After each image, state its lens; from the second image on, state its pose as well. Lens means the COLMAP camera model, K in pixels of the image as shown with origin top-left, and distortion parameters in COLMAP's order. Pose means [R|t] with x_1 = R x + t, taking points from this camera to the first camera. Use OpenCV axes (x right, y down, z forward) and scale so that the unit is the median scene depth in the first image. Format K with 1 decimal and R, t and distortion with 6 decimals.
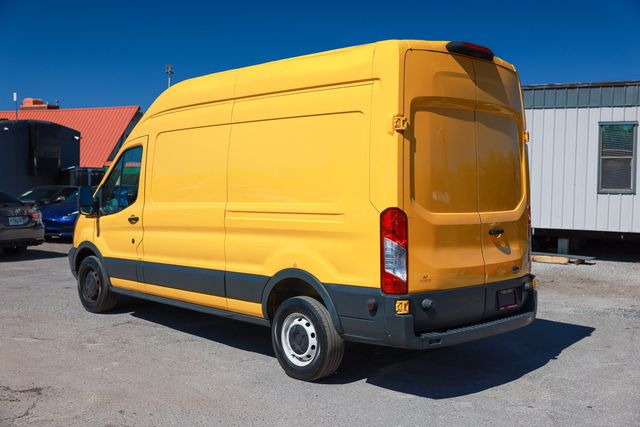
lens RADIAL K [[728.8, 0, 320.0], [0, 728.8, 213.5], [0, 0, 1]] dist [-0.006777, 0.000055]
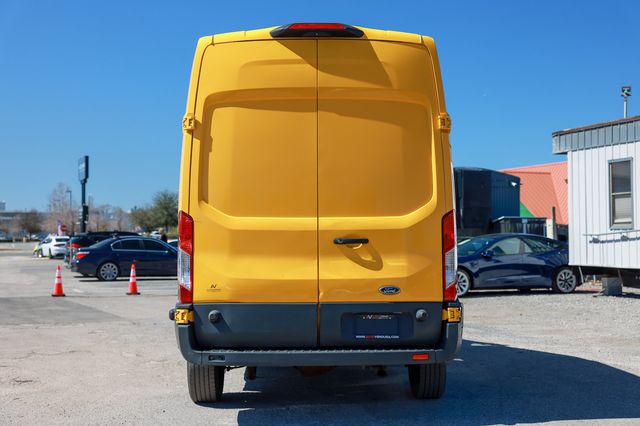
lens RADIAL K [[902.0, 0, 320.0], [0, 902.0, 213.0], [0, 0, 1]] dist [-0.004489, -0.015344]
pose [[0.729110, -0.043785, -0.682994, 0.946099], [-0.014191, 0.996770, -0.079050, 0.077321], [0.684249, 0.067329, 0.726134, 0.244869]]
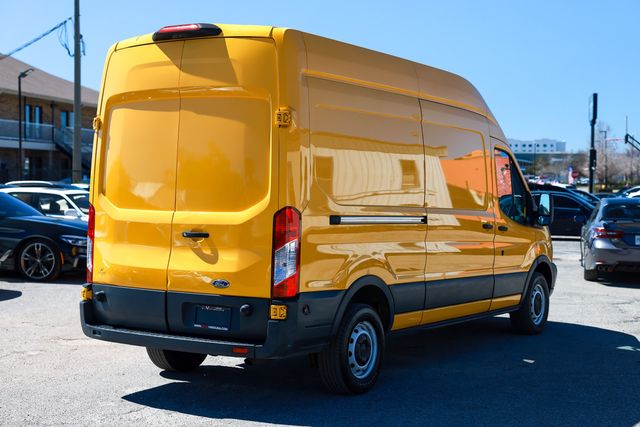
lens RADIAL K [[1008.5, 0, 319.8], [0, 1008.5, 224.9], [0, 0, 1]] dist [0.100508, 0.010397]
pose [[0.215043, 0.024372, -0.976300, 1.498037], [-0.050432, 0.998632, 0.013821, -0.010921], [0.975302, 0.046264, 0.215978, 0.917582]]
